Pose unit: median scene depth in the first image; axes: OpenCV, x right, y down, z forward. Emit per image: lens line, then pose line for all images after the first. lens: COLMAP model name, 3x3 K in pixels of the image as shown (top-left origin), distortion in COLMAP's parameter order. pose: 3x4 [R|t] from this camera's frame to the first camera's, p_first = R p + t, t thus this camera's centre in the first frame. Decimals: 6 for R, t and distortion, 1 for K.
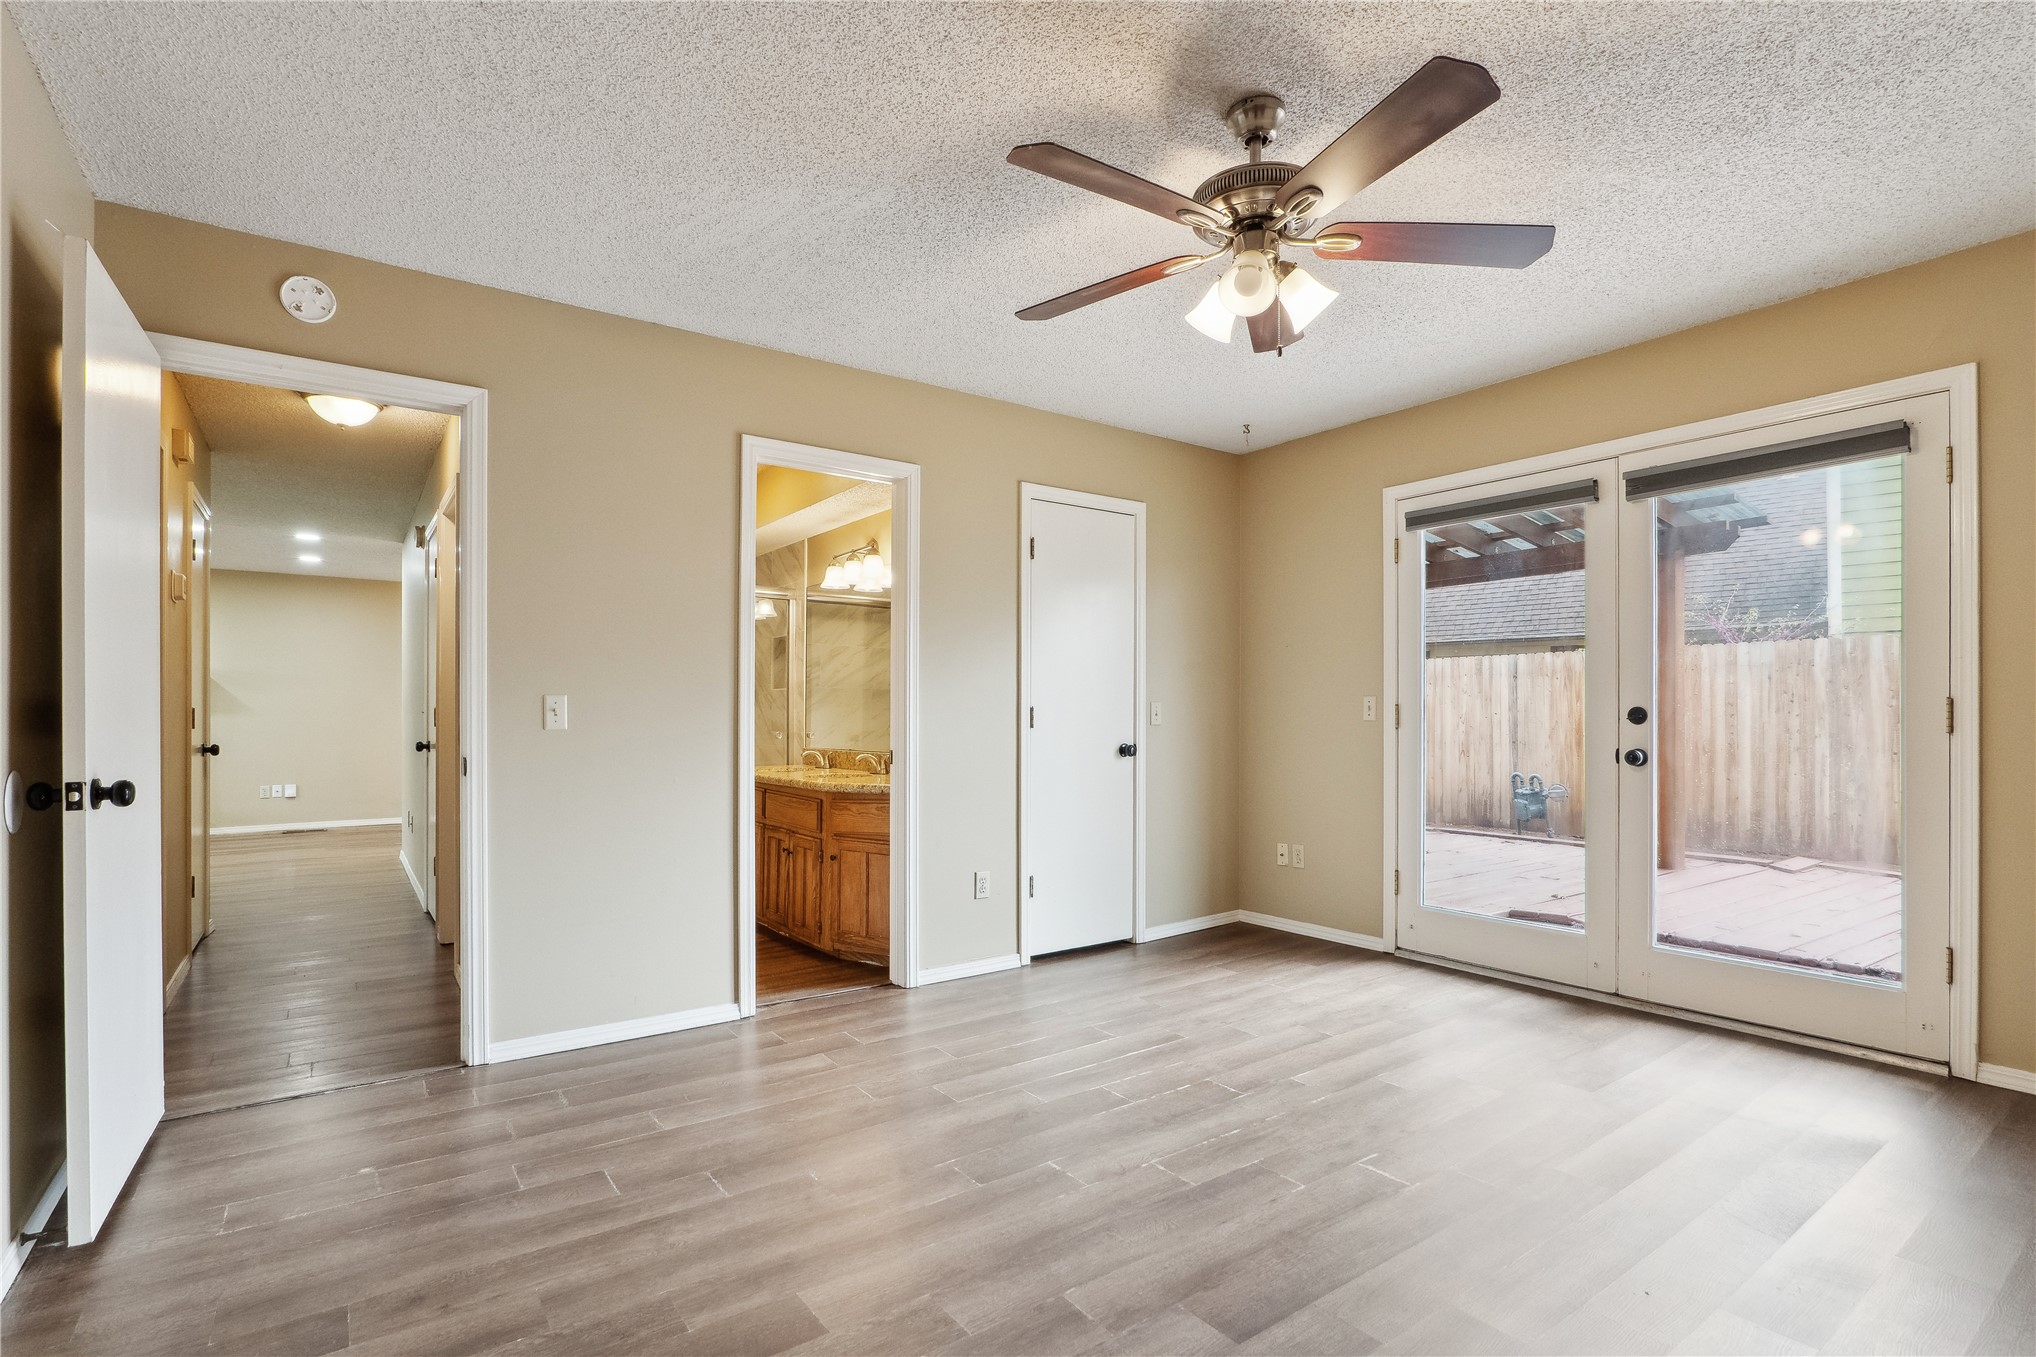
lens RADIAL K [[974.3, 0, 1027.4], [0, 974.3, 696.8], [0, 0, 1]] dist [-0.001137, 0.000212]
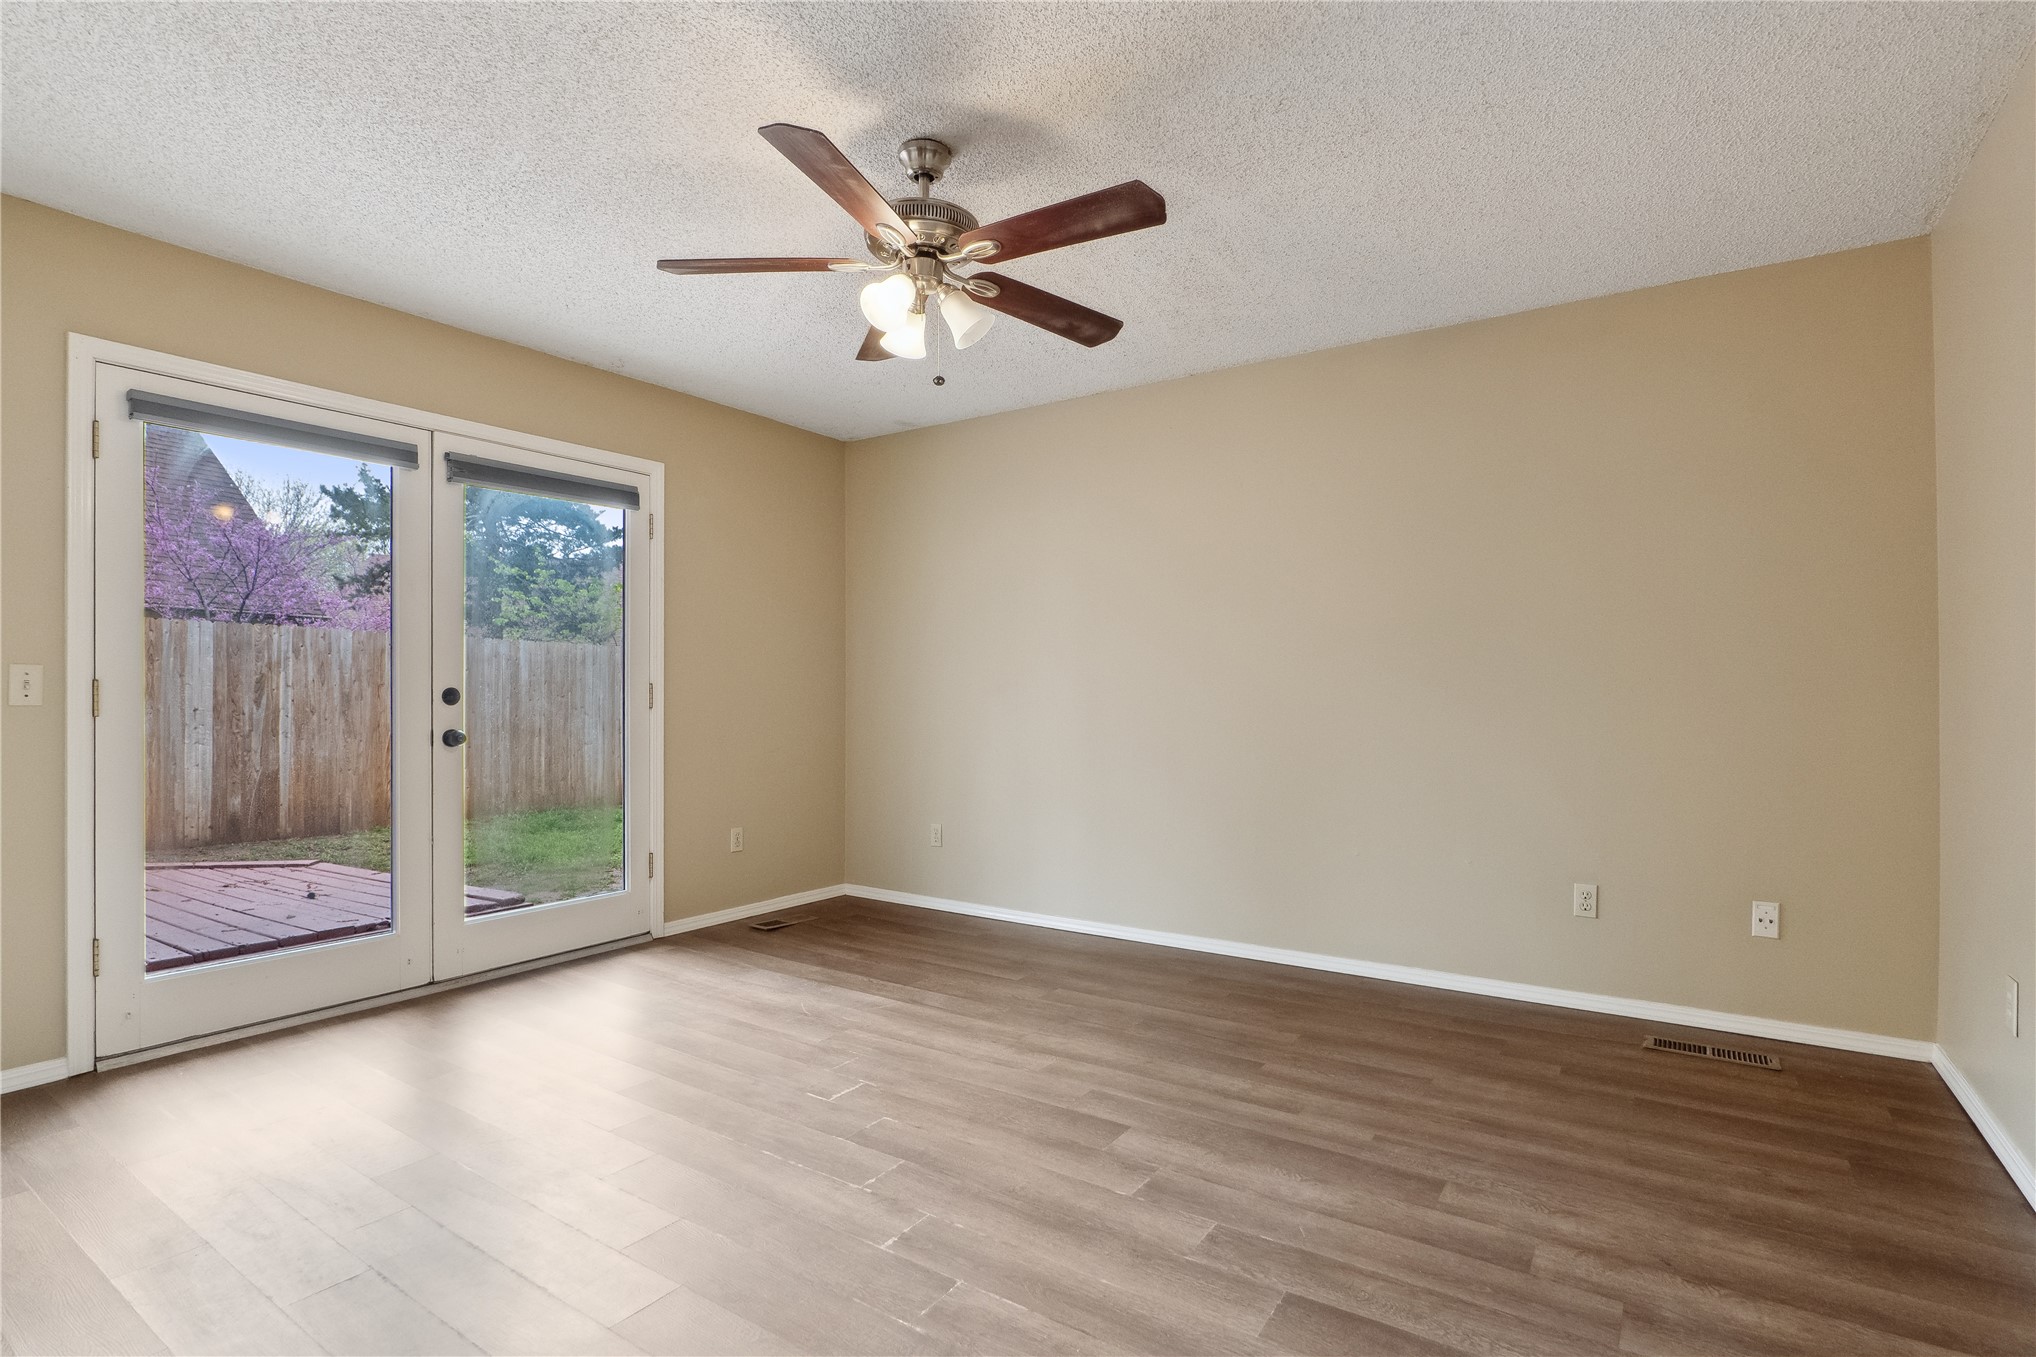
lens RADIAL K [[974.3, 0, 1033.7], [0, 974.3, 688.5], [0, 0, 1]] dist [-0.001137, 0.000212]
pose [[-0.331972, 0.007984, 0.943256, -0.516775], [-0.014037, 0.999812, -0.013403, 0.016225], [-0.943185, -0.017690, -0.331797, 0.761877]]
